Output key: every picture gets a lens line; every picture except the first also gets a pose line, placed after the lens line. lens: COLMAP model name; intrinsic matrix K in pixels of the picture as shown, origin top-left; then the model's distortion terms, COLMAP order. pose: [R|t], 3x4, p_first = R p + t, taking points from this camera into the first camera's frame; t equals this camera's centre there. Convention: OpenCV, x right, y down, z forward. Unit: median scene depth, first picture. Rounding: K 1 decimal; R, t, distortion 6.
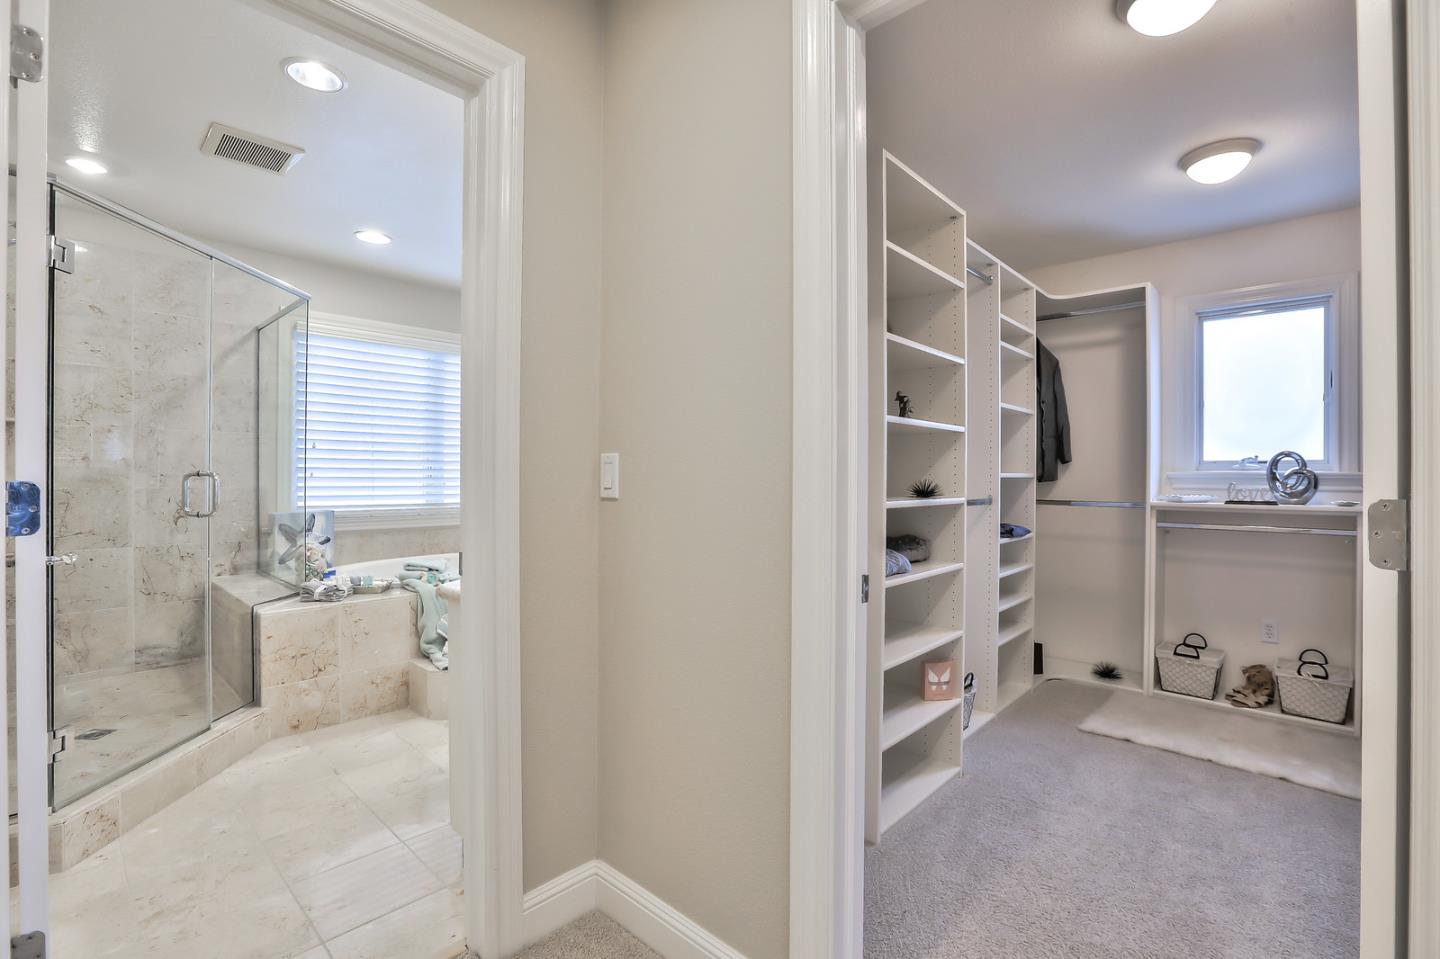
lens RADIAL K [[671.0, 0, 712.2], [0, 671.0, 473.6], [0, 0, 1]] dist [-0.050052, 0.021453]
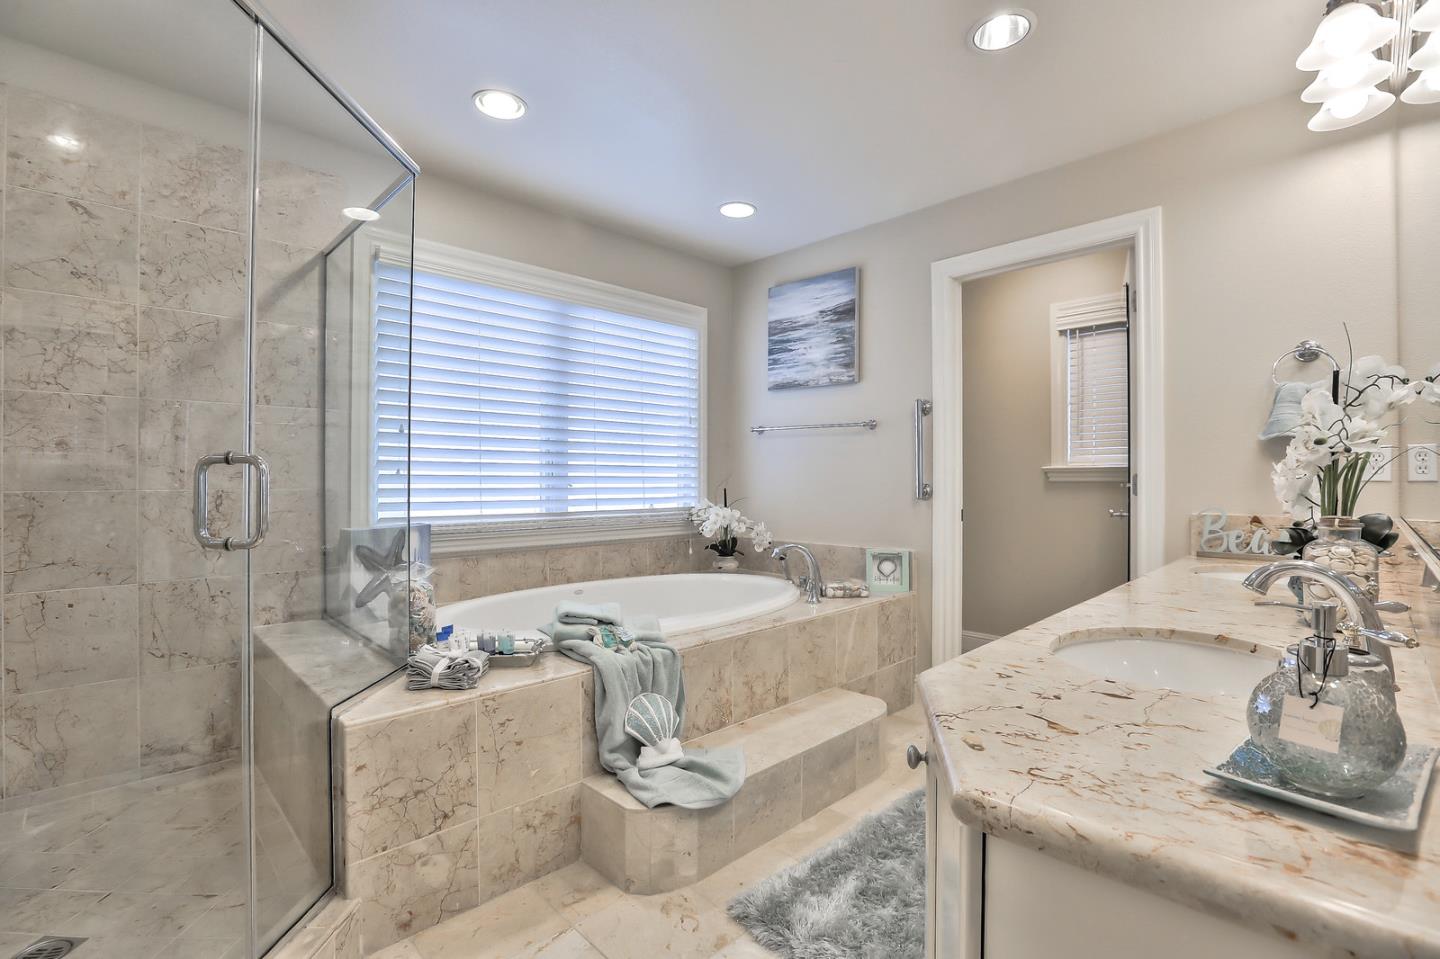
lens RADIAL K [[671.0, 0, 712.2], [0, 671.0, 473.6], [0, 0, 1]] dist [-0.050052, 0.021453]
pose [[0.998823, -0.004456, -0.048305, -0.273062], [0.004082, 0.999961, -0.007845, 0.011173], [0.048338, 0.007638, 0.998802, 0.361004]]
